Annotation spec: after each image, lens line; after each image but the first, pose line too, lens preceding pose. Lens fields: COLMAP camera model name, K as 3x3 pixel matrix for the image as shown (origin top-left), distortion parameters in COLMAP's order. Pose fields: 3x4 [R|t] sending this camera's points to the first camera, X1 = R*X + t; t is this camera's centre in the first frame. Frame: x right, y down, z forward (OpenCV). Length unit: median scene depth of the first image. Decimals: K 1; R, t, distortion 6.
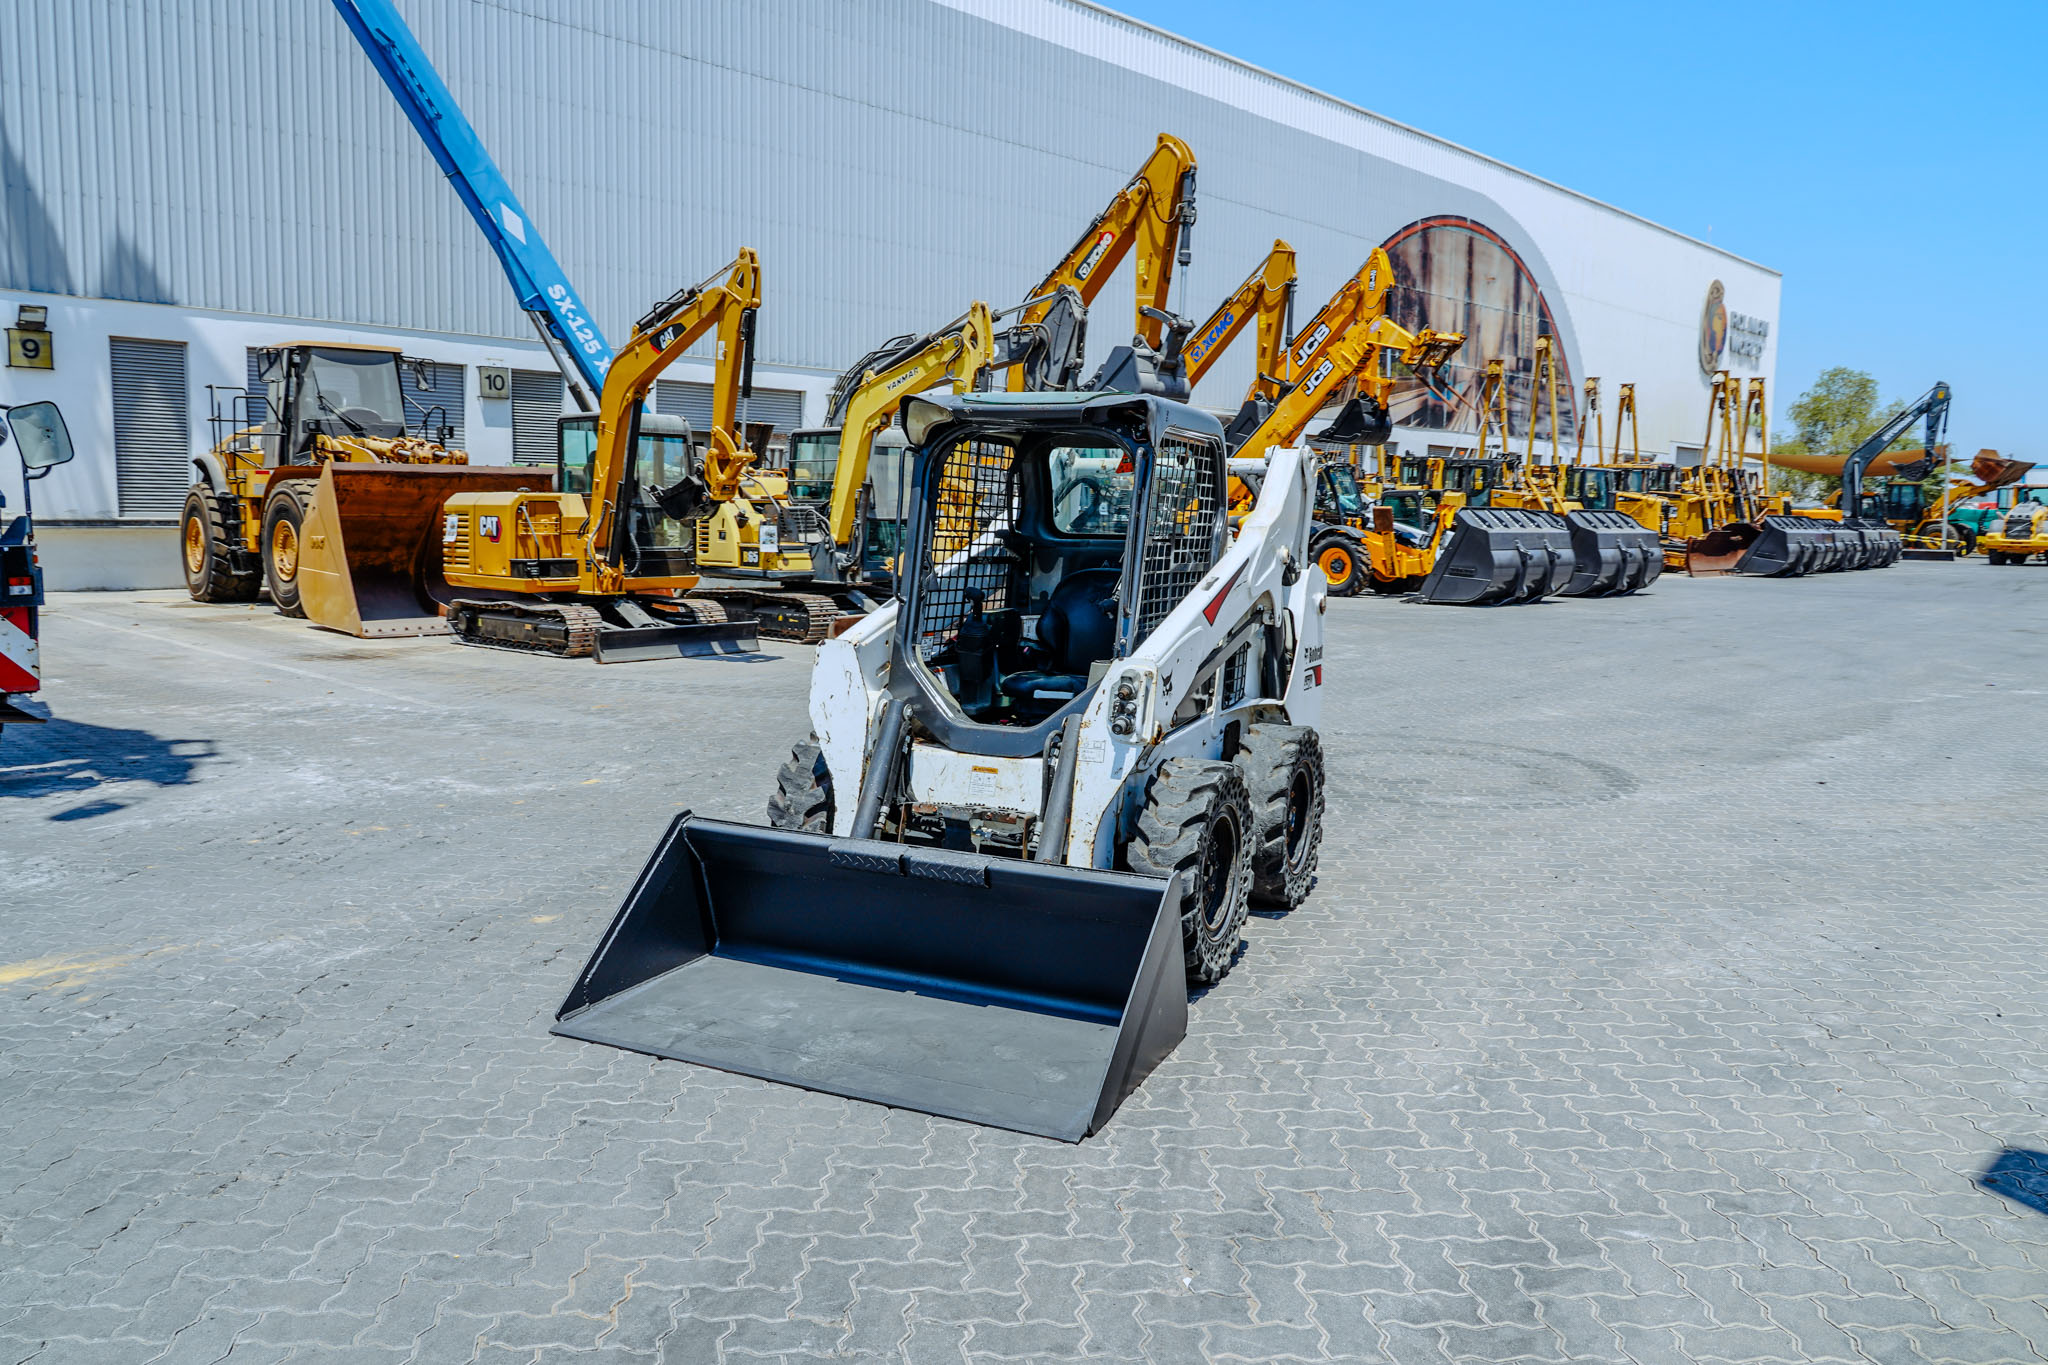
lens RADIAL K [[1454.5, 0, 1024.0], [0, 1454.5, 682.5], [0, 0, 1]] dist [-0.017124, 0.004352]
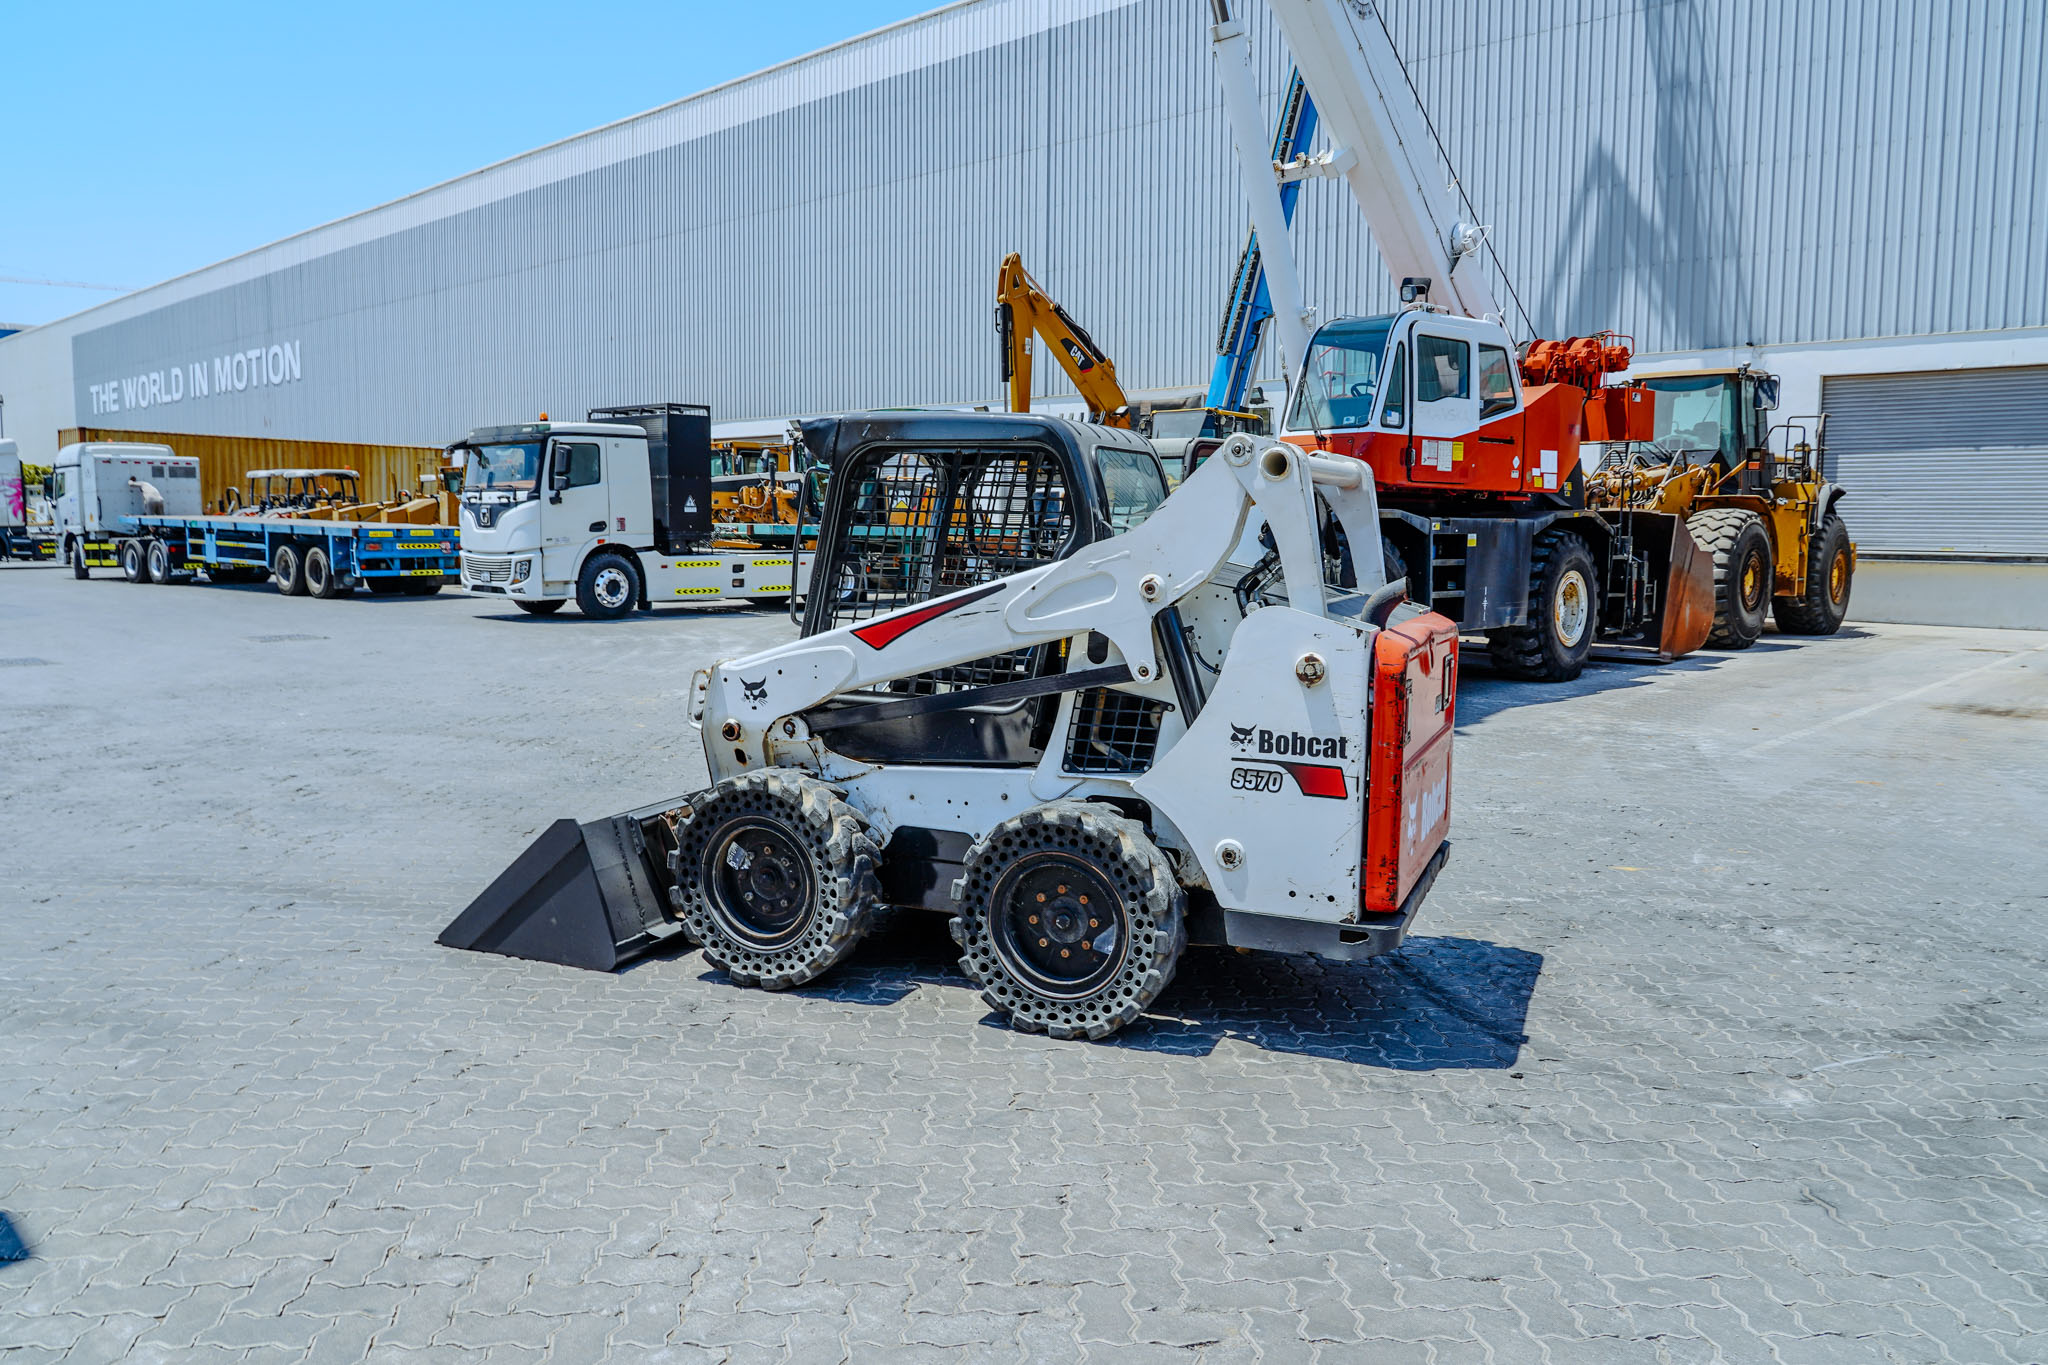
lens RADIAL K [[1437.8, 0, 1012.1], [0, 1437.8, 666.3], [0, 0, 1]] dist [-0.027023, 0.010033]
pose [[0.017444, 0.085500, -0.996185, 0.301074], [-0.123394, 0.988905, 0.082714, -0.033008], [0.992204, 0.121481, 0.027801, 0.302989]]
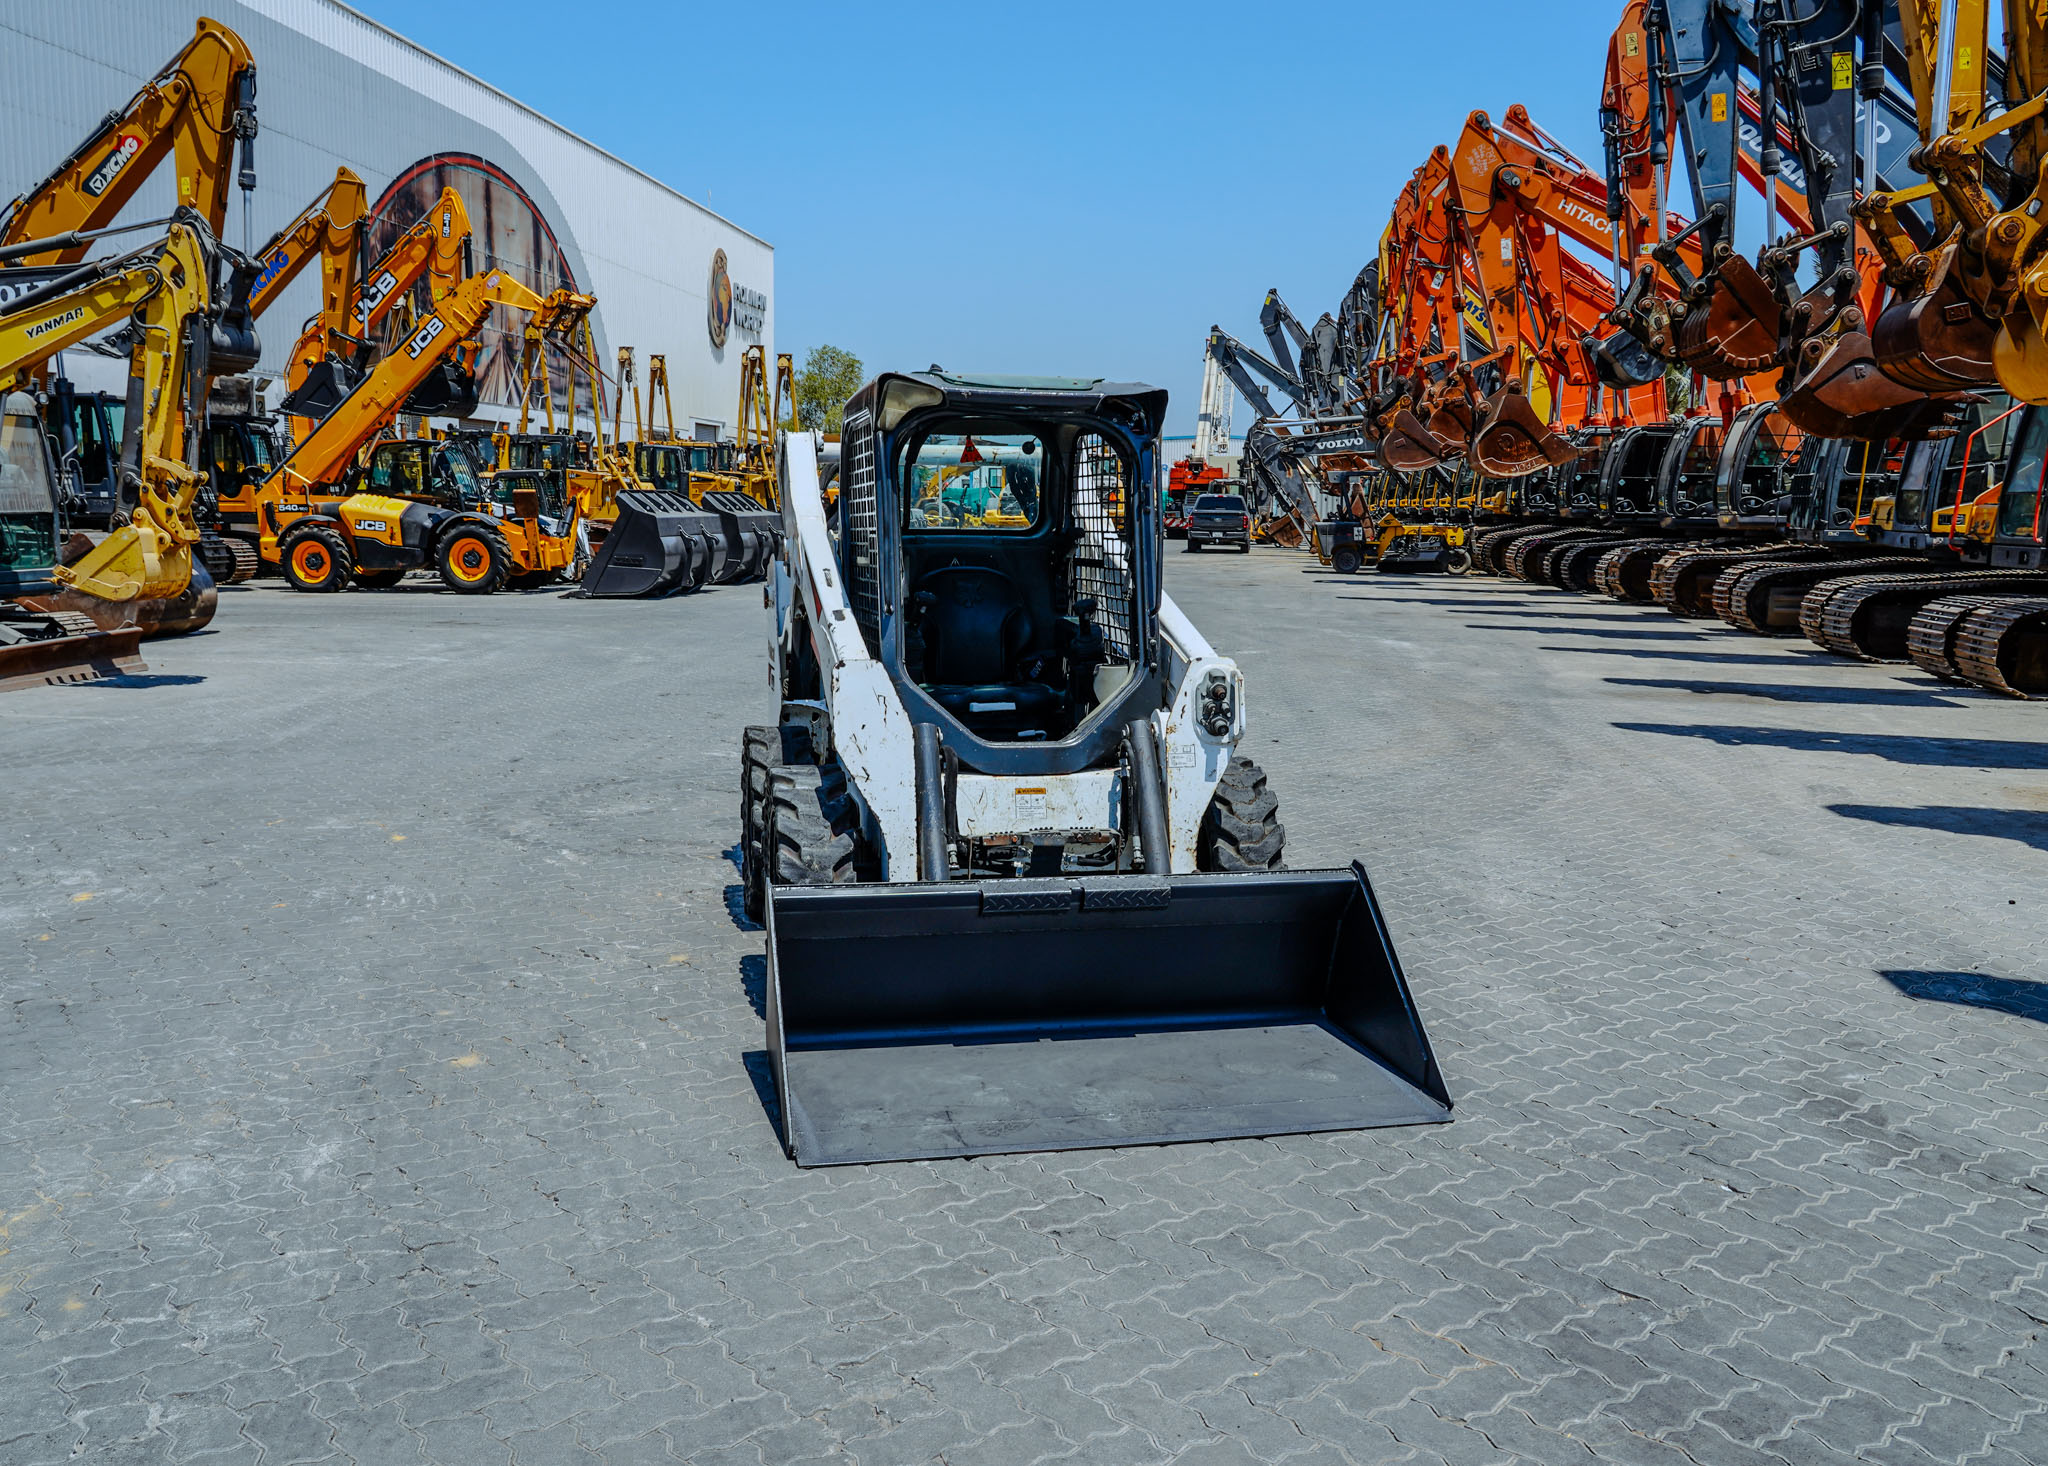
lens RADIAL K [[1657.0, 0, 965.5], [0, 1657.0, 740.6], [0, 0, 1]] dist [-0.032929, 0.014337]
pose [[0.812801, -0.091228, 0.575354, -0.179253], [0.072803, 0.995826, 0.055050, -0.008663], [-0.577975, -0.002857, 0.816050, 0.048254]]
